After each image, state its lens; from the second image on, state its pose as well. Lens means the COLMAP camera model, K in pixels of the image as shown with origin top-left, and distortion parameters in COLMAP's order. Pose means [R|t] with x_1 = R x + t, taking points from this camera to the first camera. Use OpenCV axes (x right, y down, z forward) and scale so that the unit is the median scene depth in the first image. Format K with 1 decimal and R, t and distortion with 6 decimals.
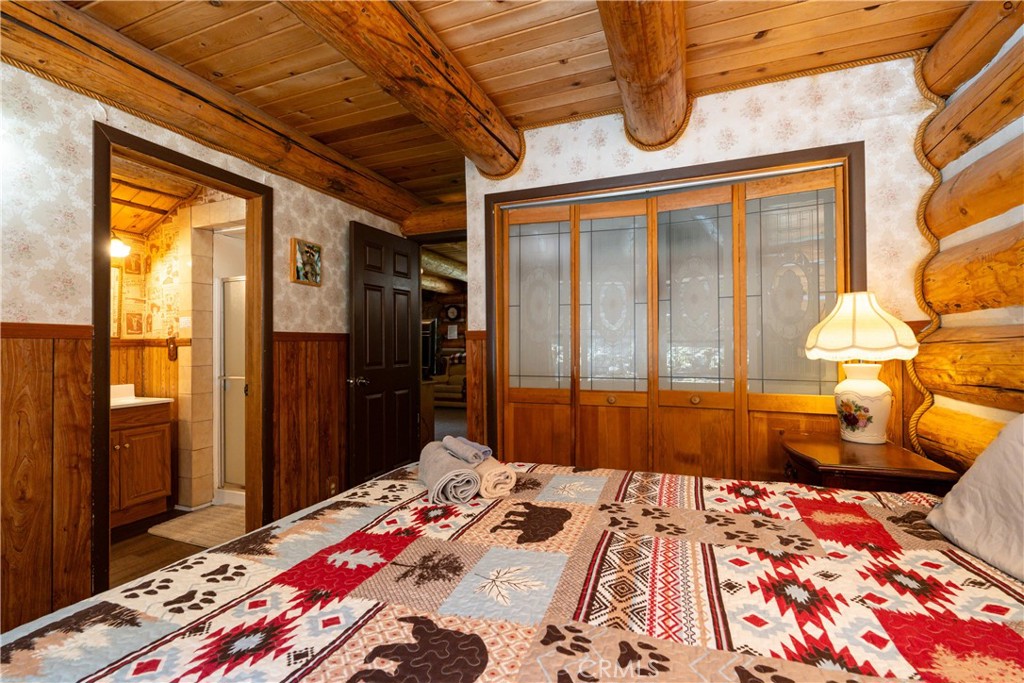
lens RADIAL K [[448.5, 0, 512.0], [0, 448.5, 341.5], [0, 0, 1]] dist [-0.000121, 0.000196]
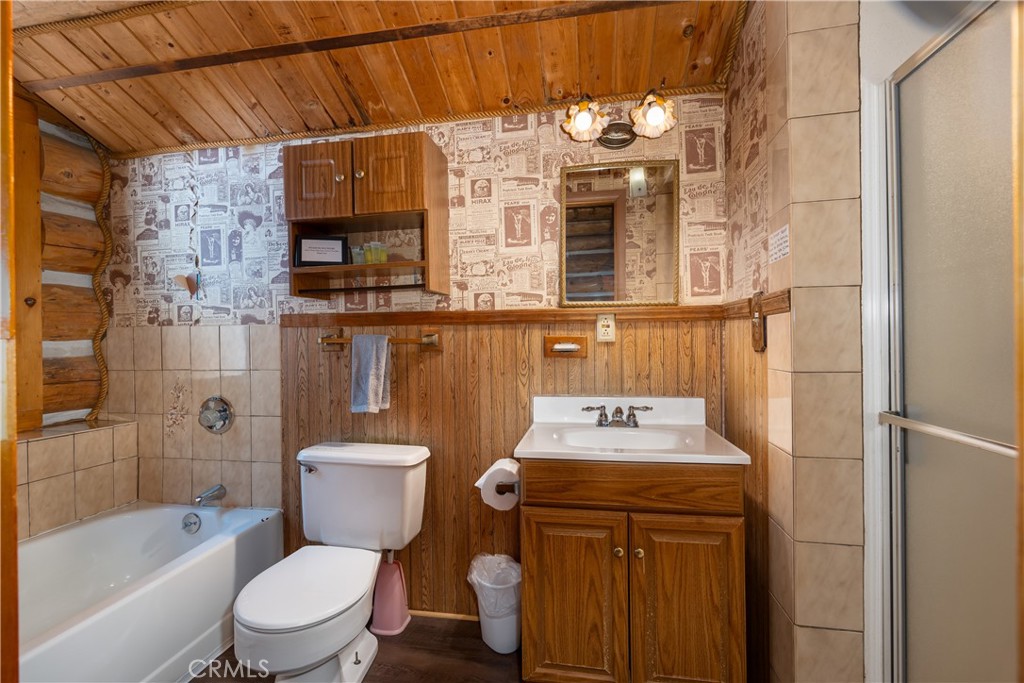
lens RADIAL K [[448.5, 0, 512.0], [0, 448.5, 341.5], [0, 0, 1]] dist [-0.000121, 0.000196]
pose [[0.216730, 0.003998, -0.976223, -0.422935], [0.017061, 0.999823, 0.007882, 0.026879], [0.976082, -0.018364, 0.216624, 0.705289]]
